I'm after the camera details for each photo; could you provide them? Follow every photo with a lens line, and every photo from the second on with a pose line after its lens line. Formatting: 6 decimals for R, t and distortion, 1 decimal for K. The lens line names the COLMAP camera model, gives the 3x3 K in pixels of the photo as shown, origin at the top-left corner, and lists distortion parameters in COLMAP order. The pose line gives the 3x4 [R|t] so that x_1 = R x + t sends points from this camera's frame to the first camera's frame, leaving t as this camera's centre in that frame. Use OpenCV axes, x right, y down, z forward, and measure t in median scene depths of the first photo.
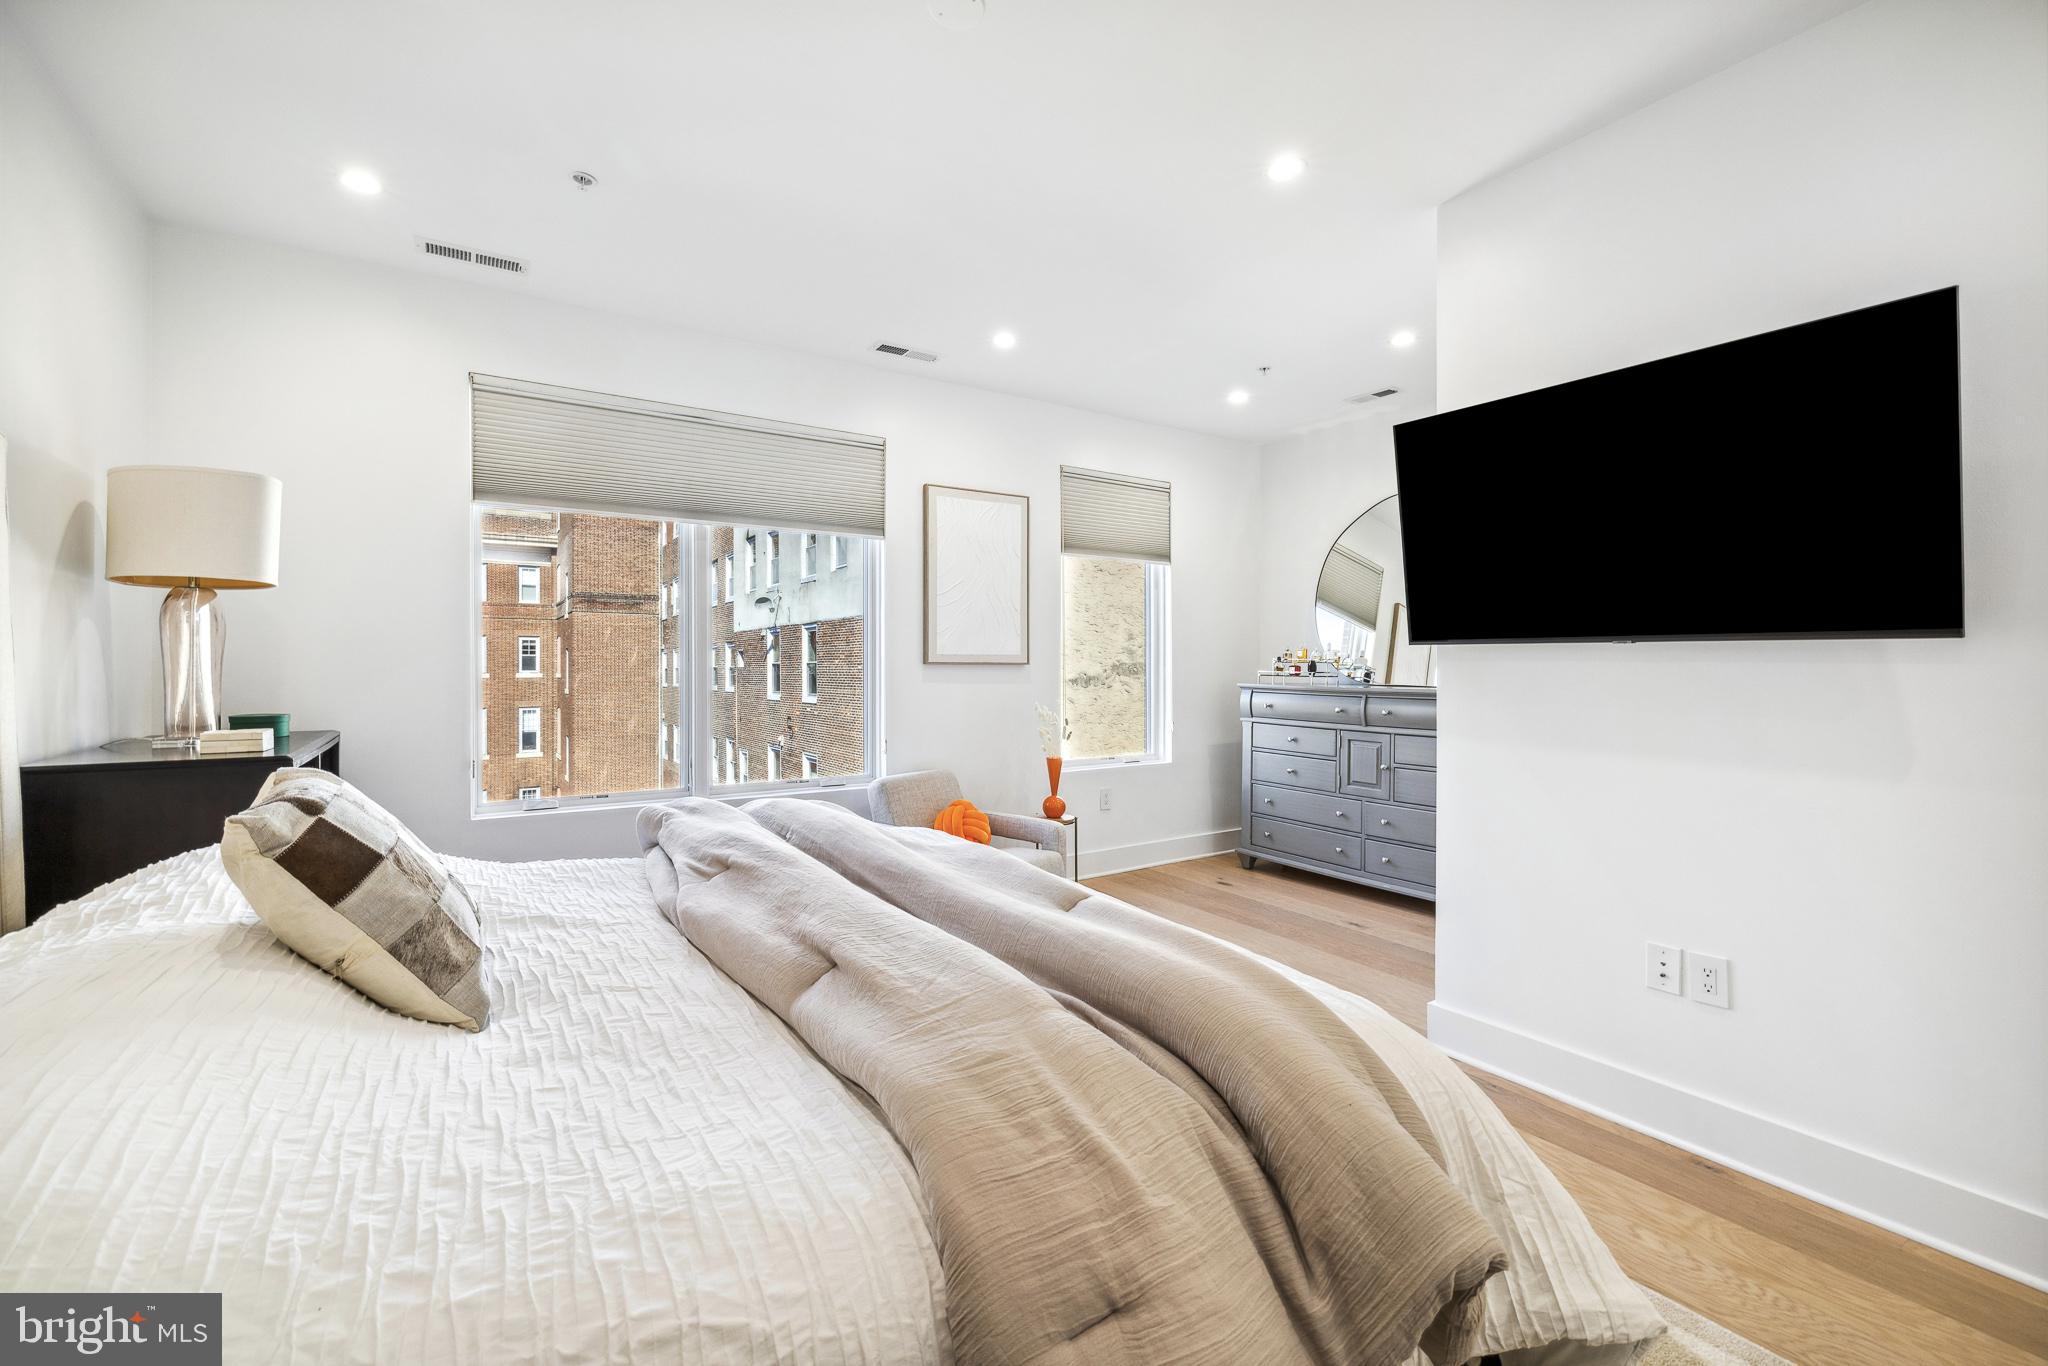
lens RADIAL K [[866.4, 0, 1054.7], [0, 866.4, 655.7], [0, 0, 1]] dist [0.000439, 0.000592]
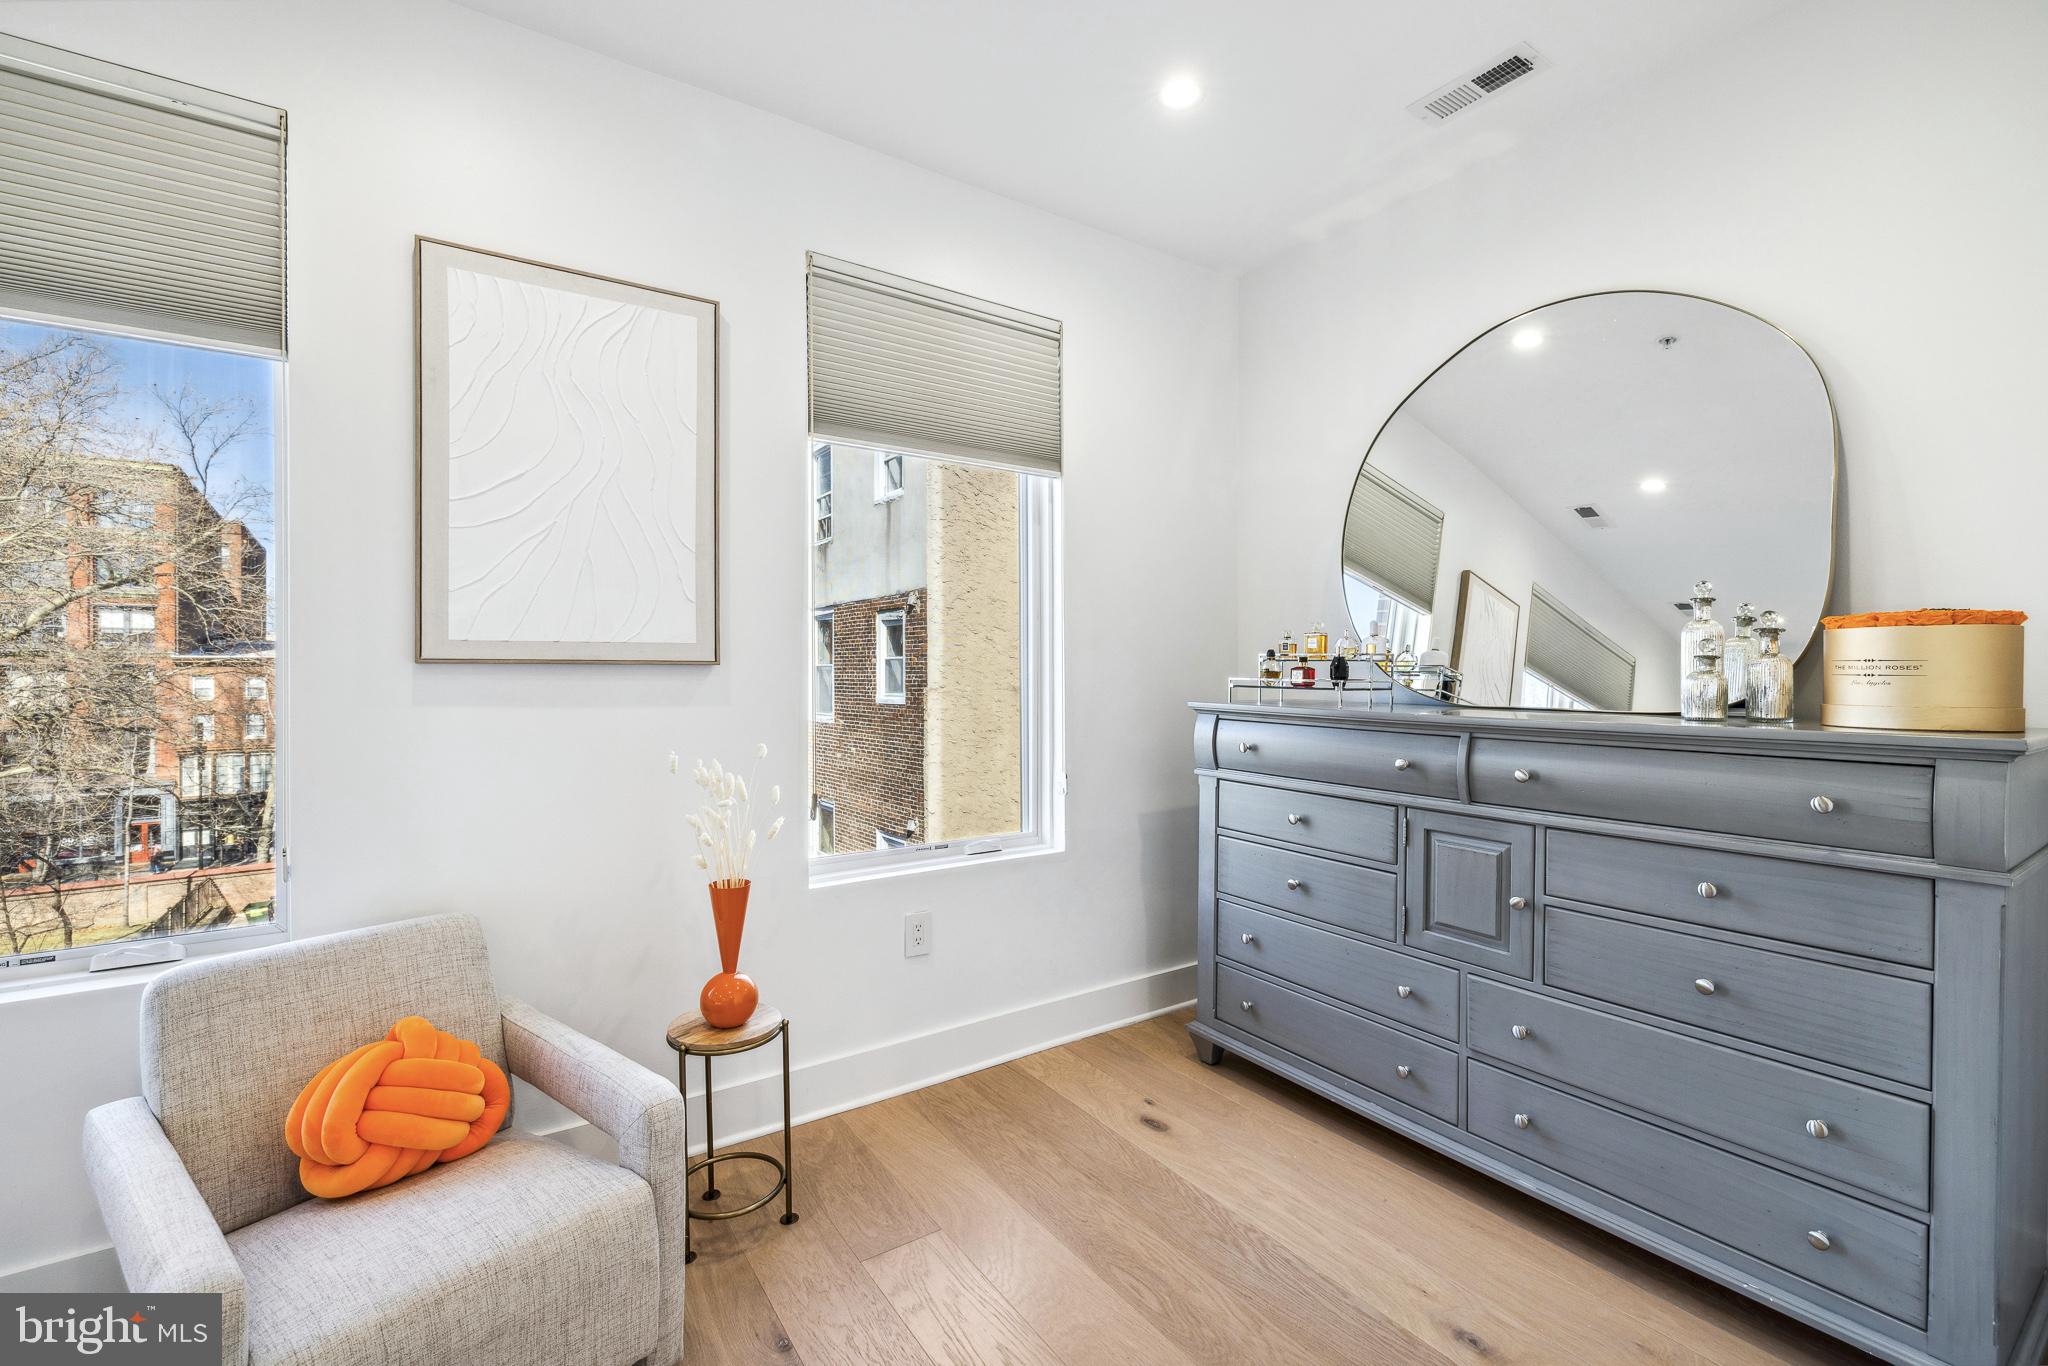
lens RADIAL K [[866.4, 0, 1006.2], [0, 866.4, 674.7], [0, 0, 1]] dist [0.000439, 0.000592]
pose [[0.998809, -0.003671, -0.048656, 0.136360], [0.004166, 0.999941, 0.010059, 0.010639], [0.048616, -0.010250, 0.998765, 0.513918]]
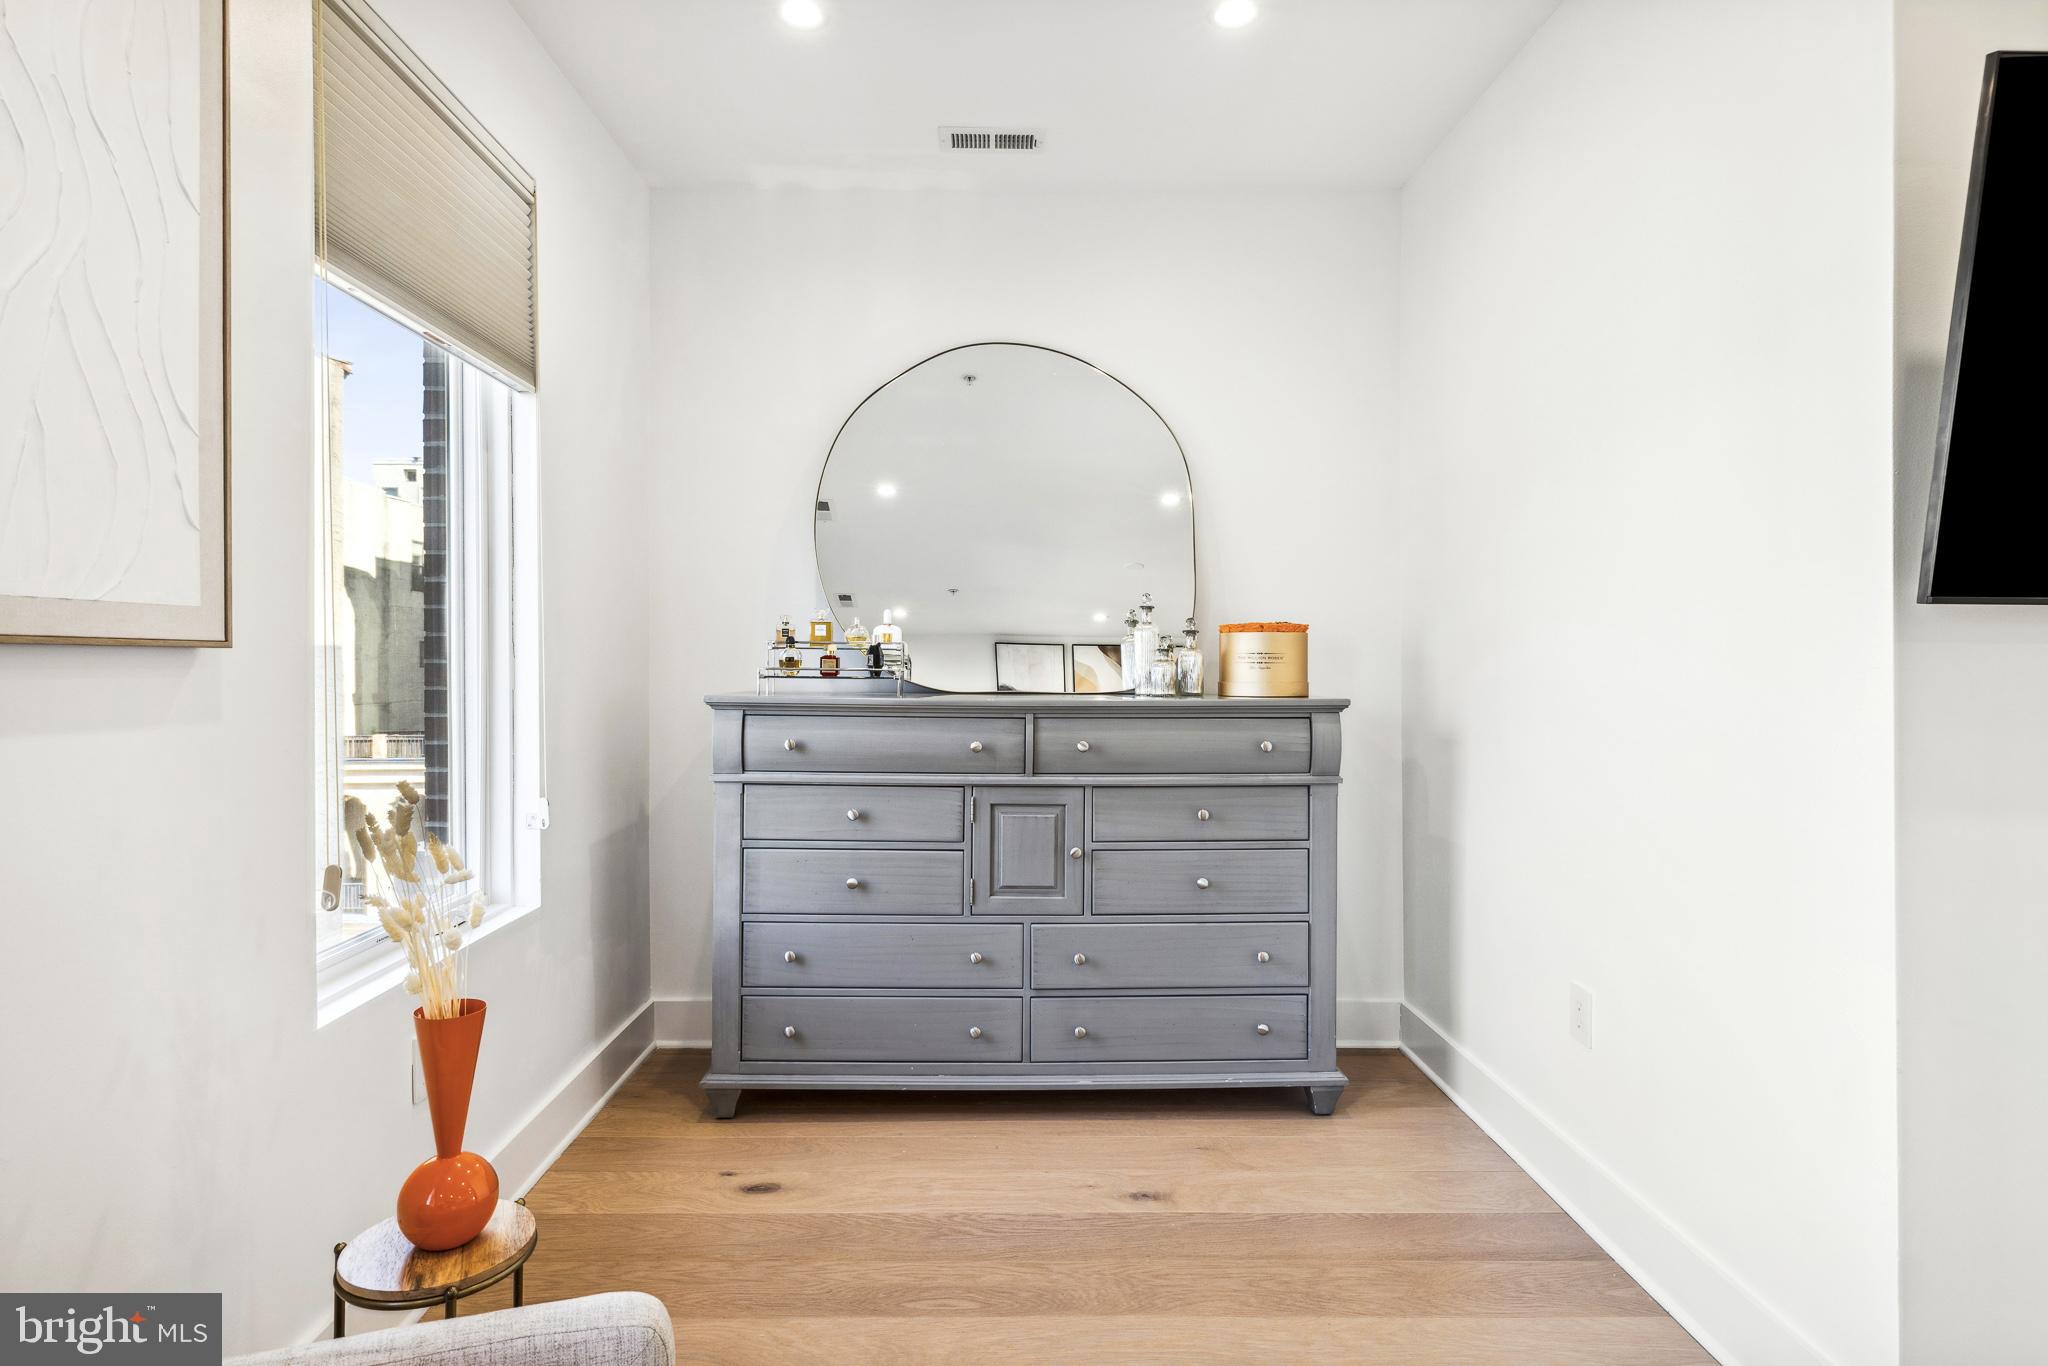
lens RADIAL K [[1074.5, 0, 1030.4], [0, 1074.5, 664.1], [0, 0, 1]] dist [-0.020133, 0.000964]
pose [[0.583647, -0.006323, 0.811983, -0.137020], [-0.002090, 0.999955, 0.009289, 0.010789], [-0.812005, -0.007119, 0.583608, 0.595500]]
